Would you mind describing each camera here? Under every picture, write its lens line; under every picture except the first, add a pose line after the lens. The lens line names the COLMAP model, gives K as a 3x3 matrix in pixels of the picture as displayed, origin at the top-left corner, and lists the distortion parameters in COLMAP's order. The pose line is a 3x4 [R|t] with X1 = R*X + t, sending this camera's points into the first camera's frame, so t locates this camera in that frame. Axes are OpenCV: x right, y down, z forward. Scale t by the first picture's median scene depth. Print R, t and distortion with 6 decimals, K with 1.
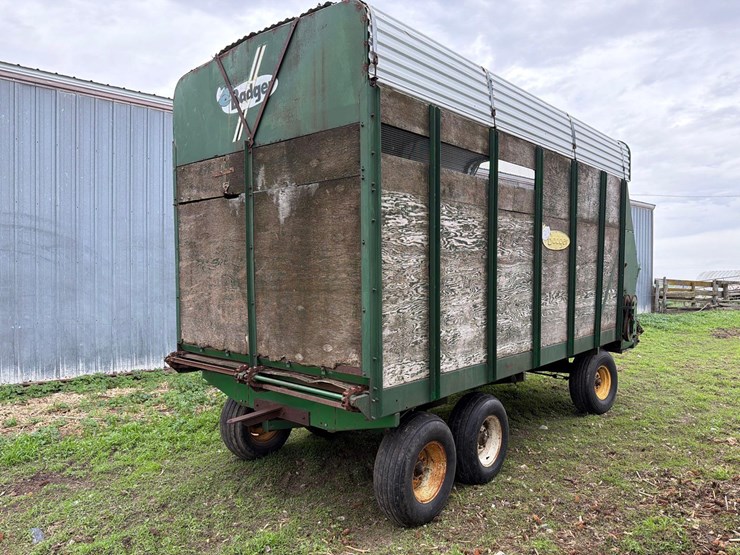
lens RADIAL K [[516.2, 0, 370.0], [0, 516.2, 277.5], [0, 0, 1]] dist [0.150066, -0.302404]
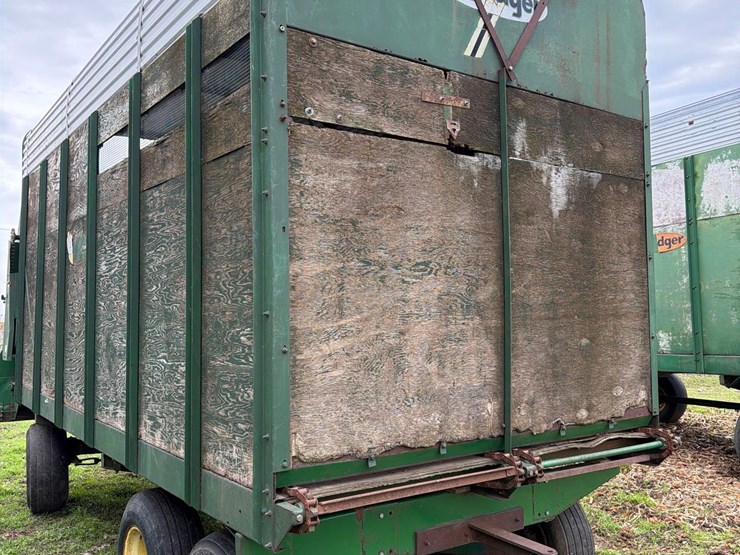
lens RADIAL K [[689.7, 0, 366.0], [0, 689.7, 276.2], [0, 0, 1]] dist [0.137812, -0.249268]
pose [[0.225714, 0.054377, 0.972675, -0.998970], [0.025942, 0.997751, -0.061799, 0.018295], [-0.973848, 0.039182, 0.223796, 0.952400]]
